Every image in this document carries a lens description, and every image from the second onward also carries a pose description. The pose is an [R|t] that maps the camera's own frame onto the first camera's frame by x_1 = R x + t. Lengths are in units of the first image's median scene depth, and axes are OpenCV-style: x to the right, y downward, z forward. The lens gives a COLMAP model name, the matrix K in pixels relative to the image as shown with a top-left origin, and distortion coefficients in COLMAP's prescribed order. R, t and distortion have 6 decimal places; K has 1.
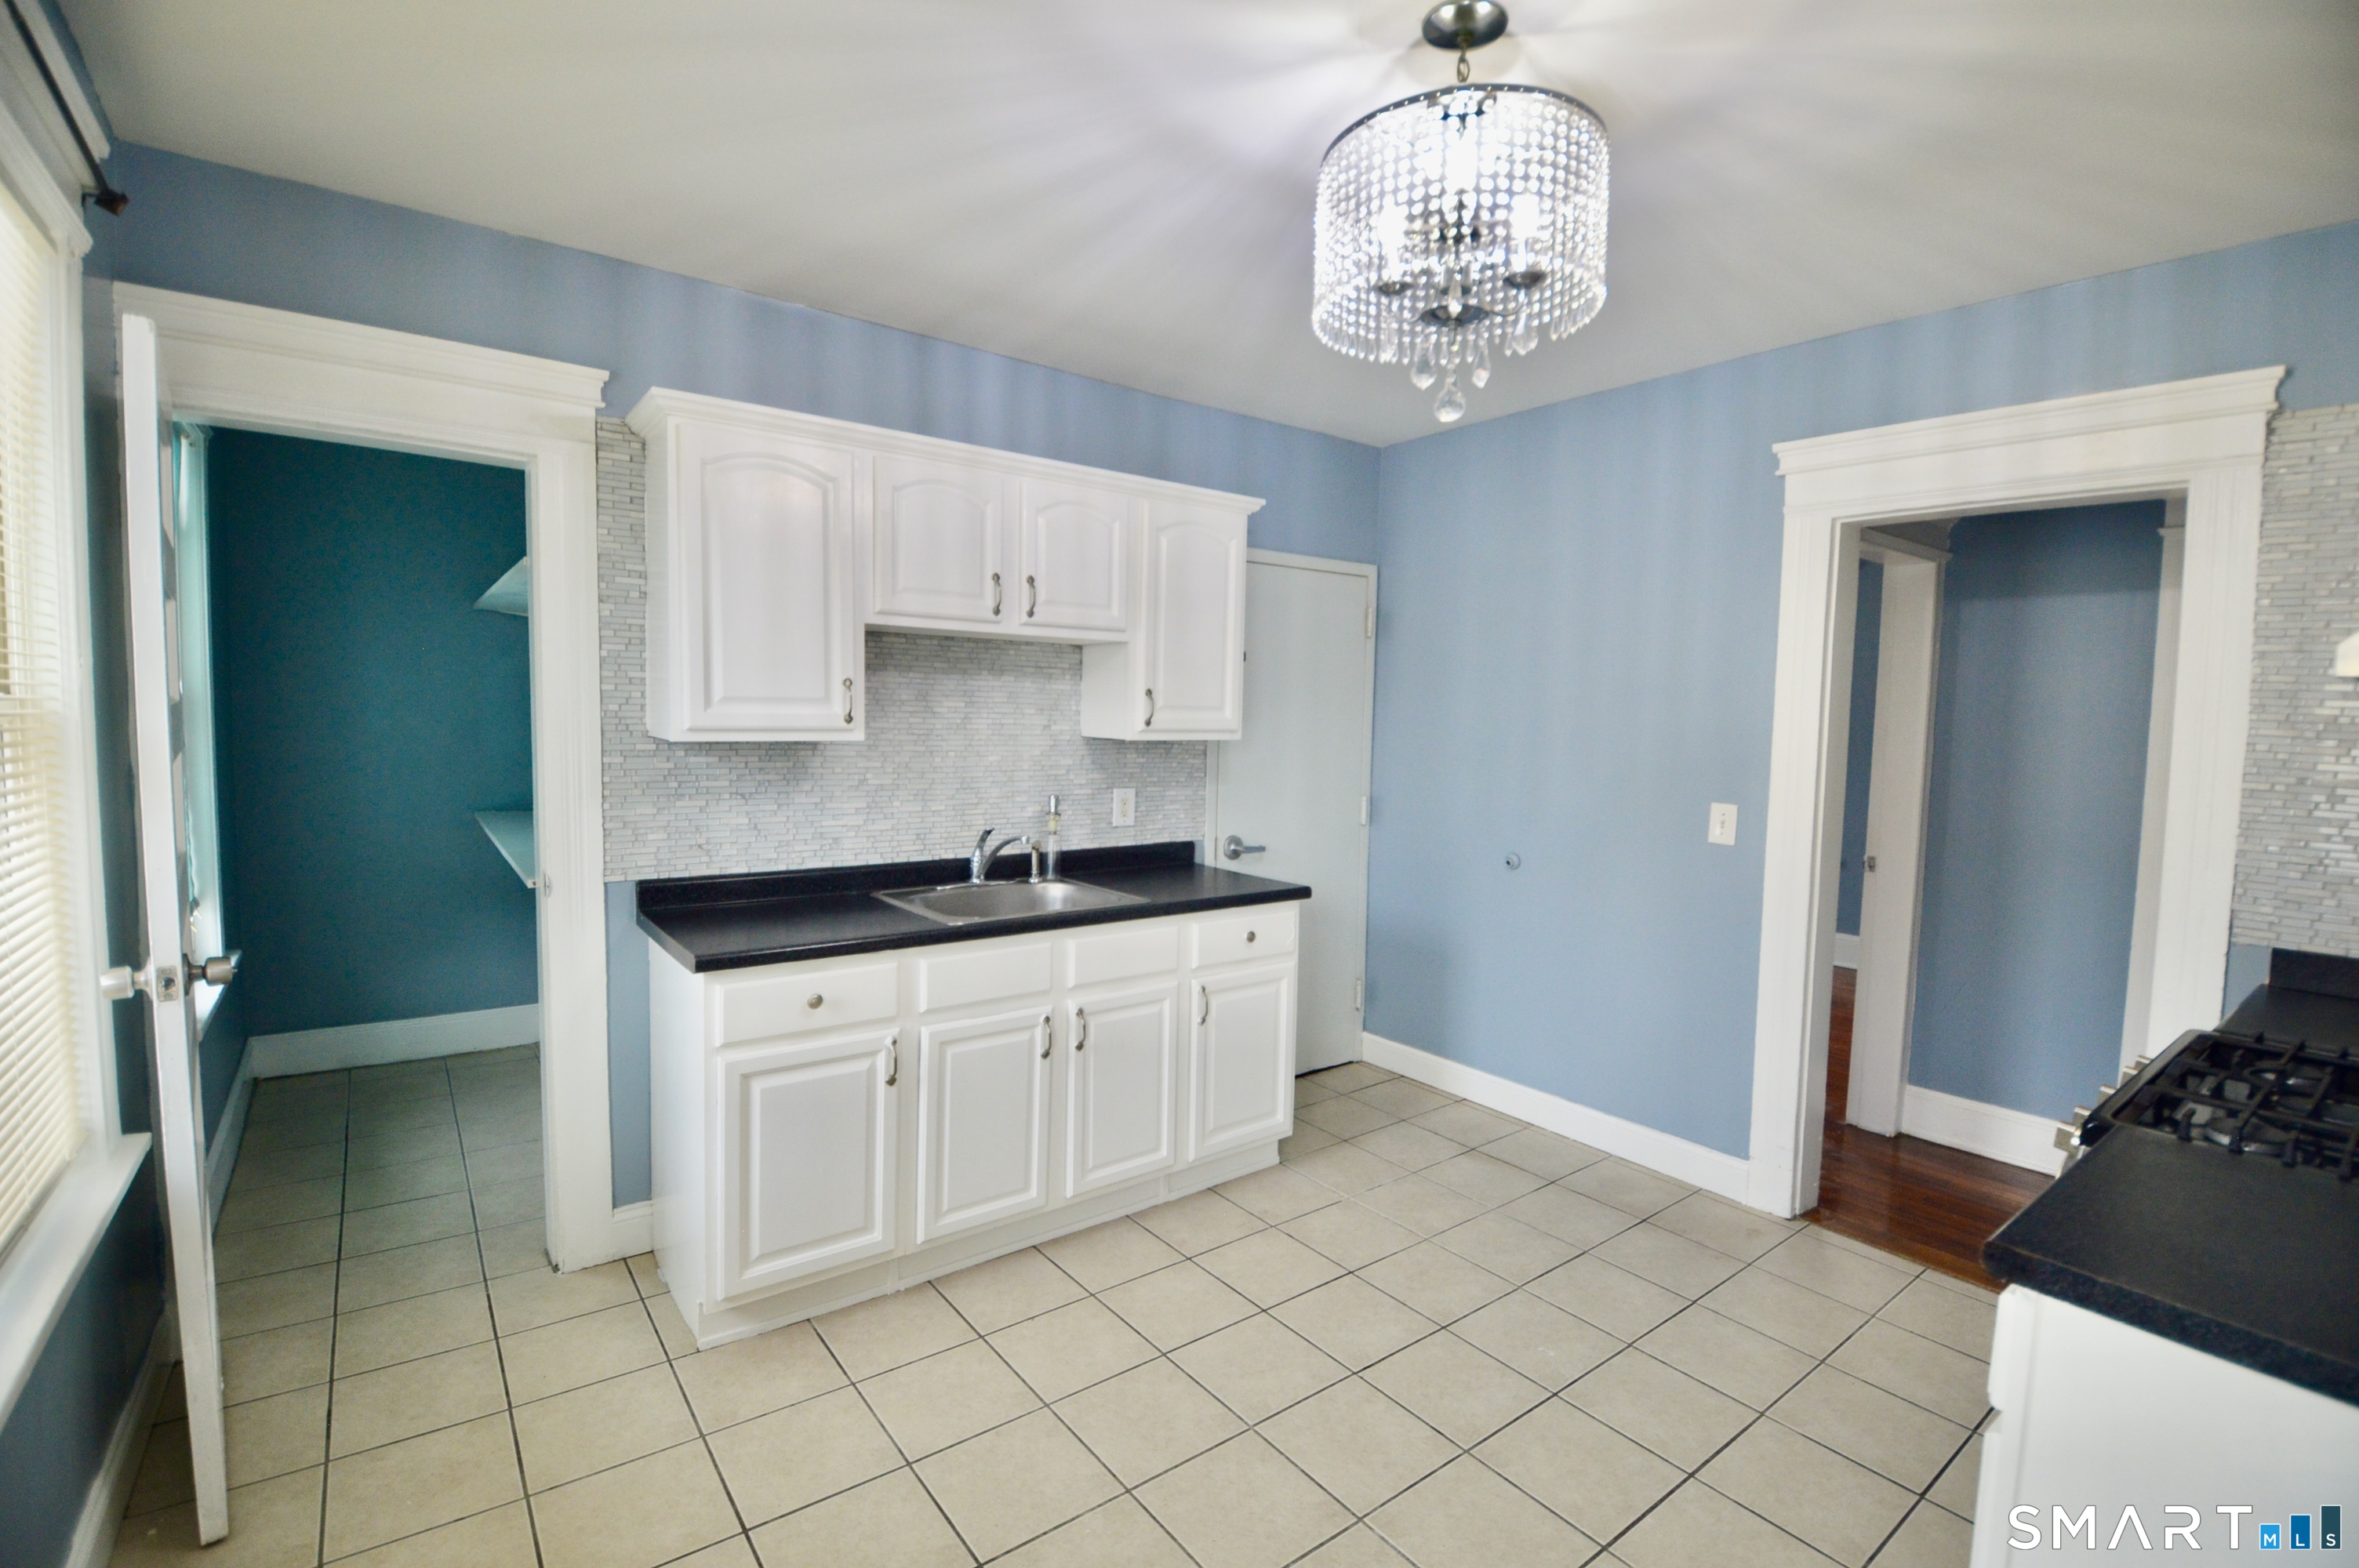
lens RADIAL K [[1045.6, 0, 1174.0], [0, 1045.6, 783.3], [0, 0, 1]] dist [0.000056, -0.000216]
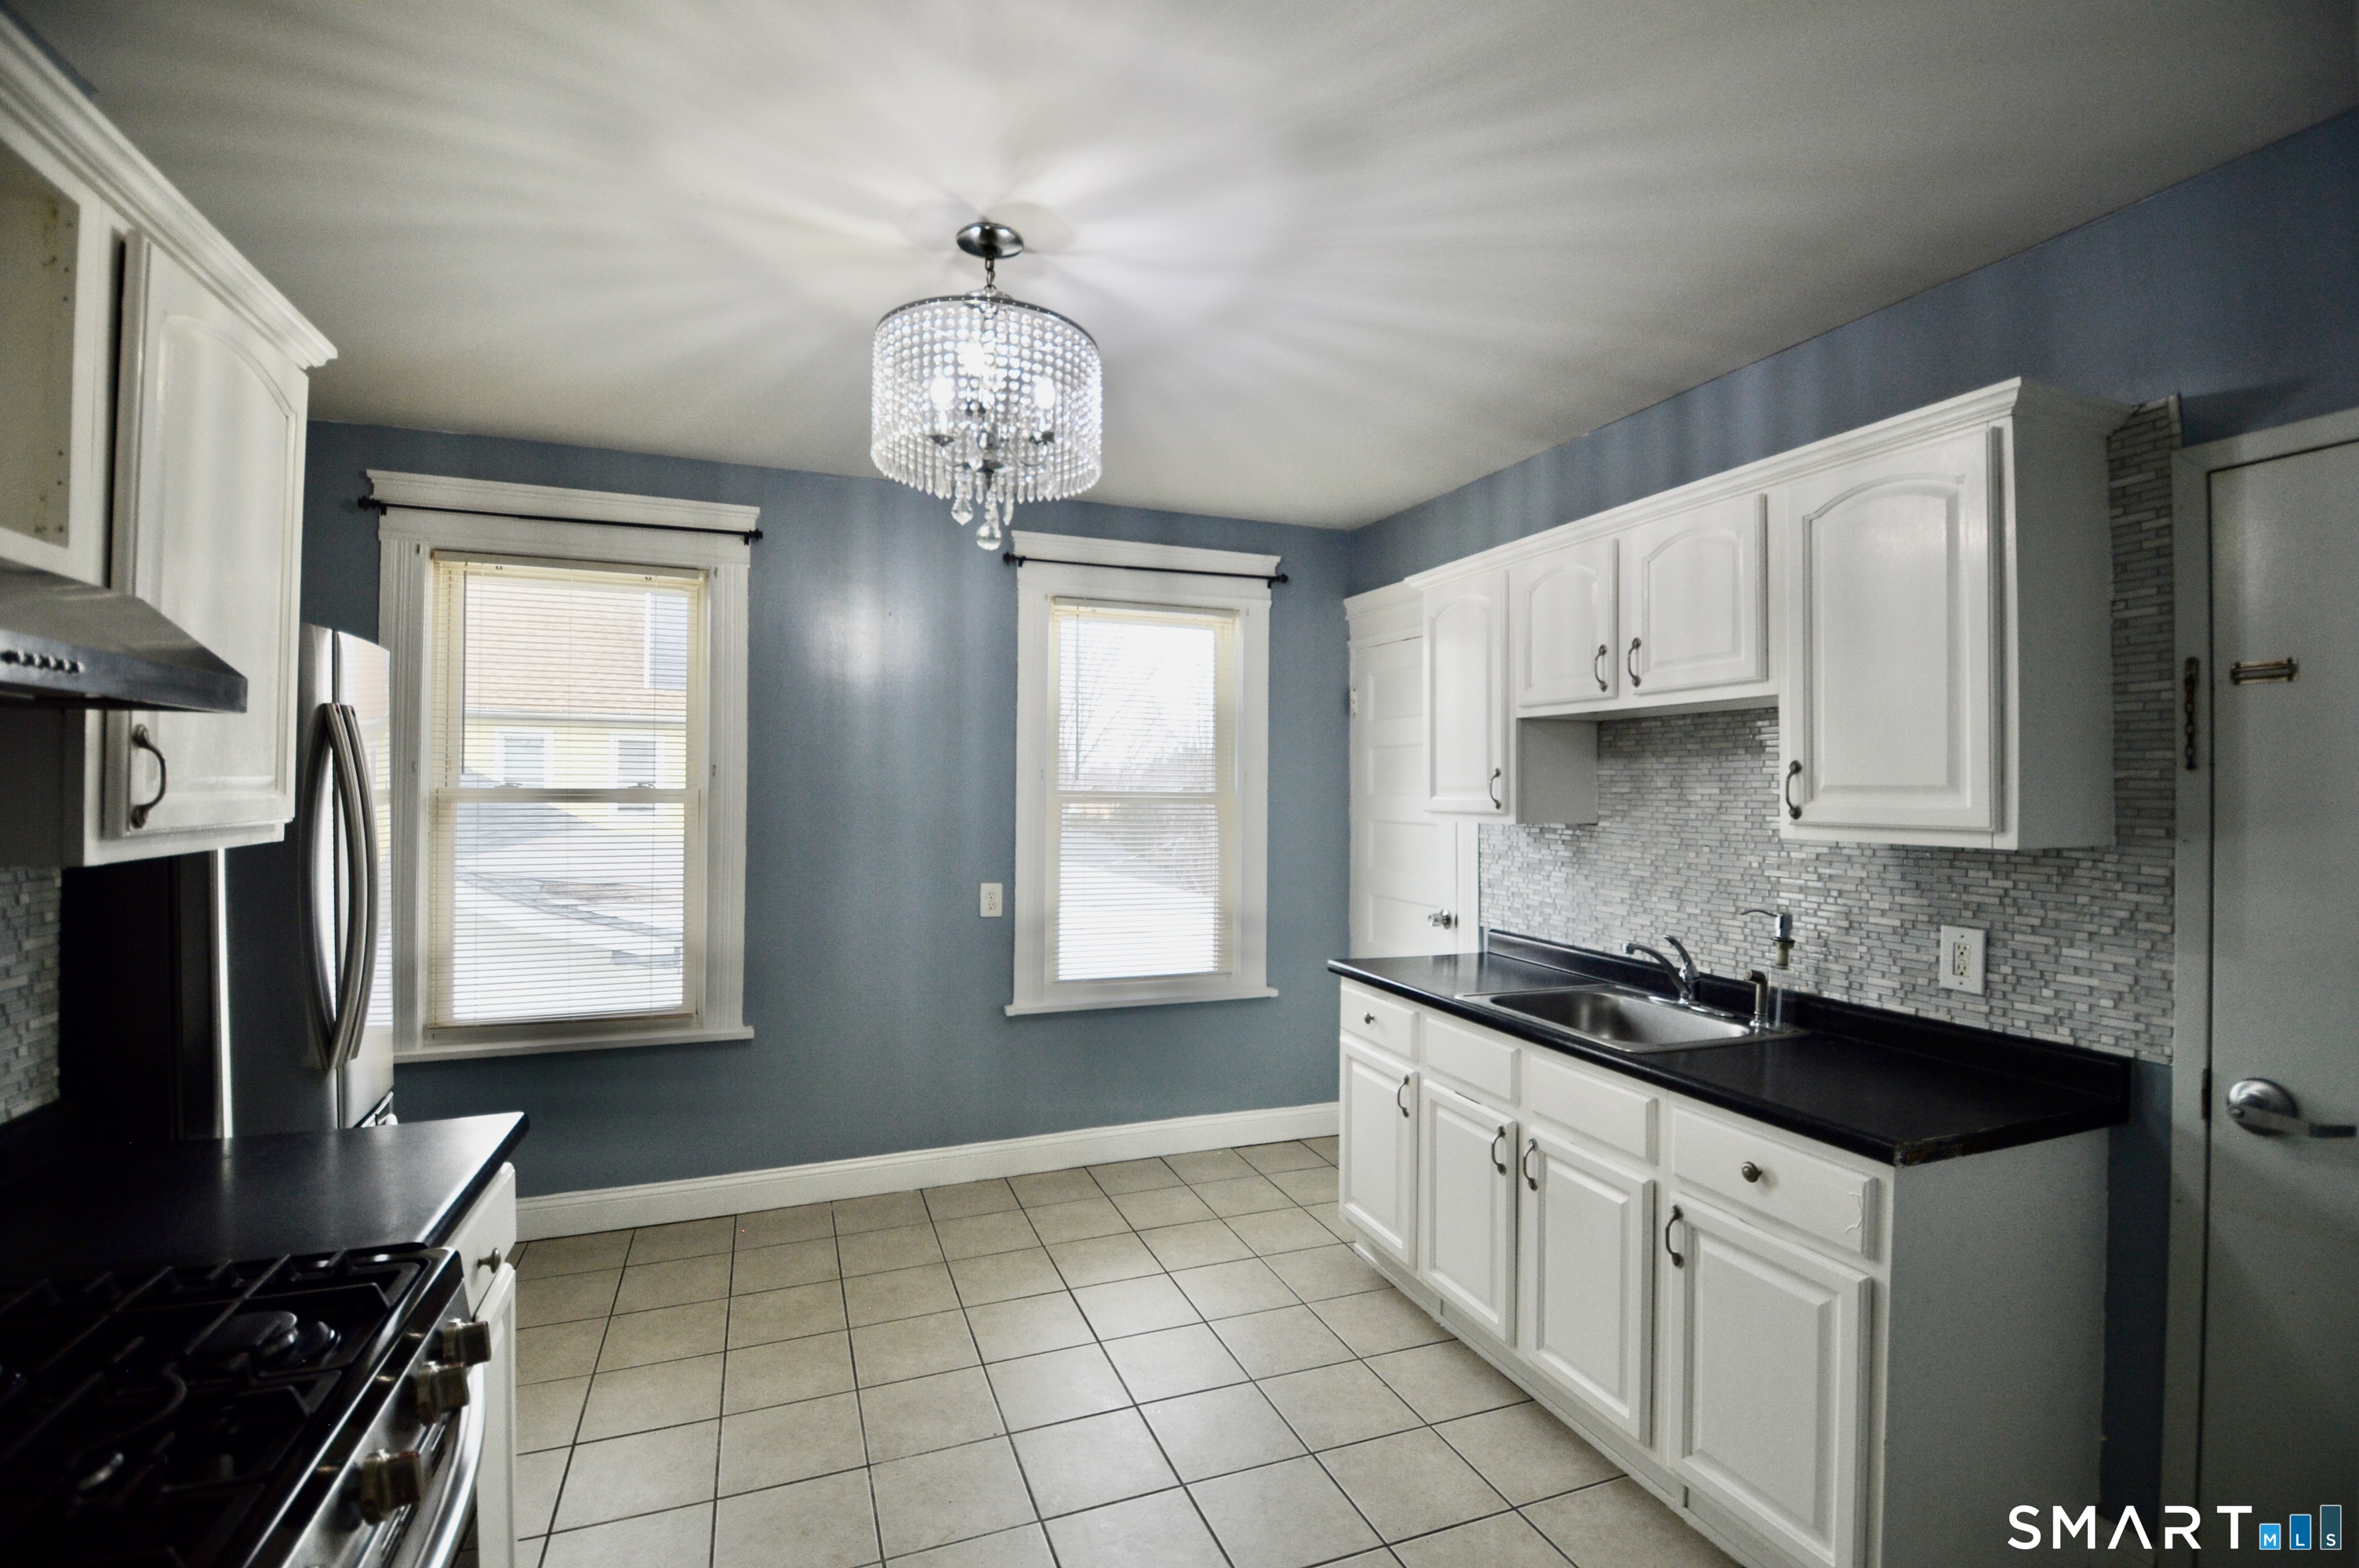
lens RADIAL K [[1045.6, 0, 1174.0], [0, 1045.6, 783.3], [0, 0, 1]] dist [0.000056, -0.000216]
pose [[-0.279832, -0.026227, -0.959691, 0.723749], [-0.076767, 0.997037, -0.004864, -0.044208], [0.956975, 0.072311, -0.281016, 0.819504]]
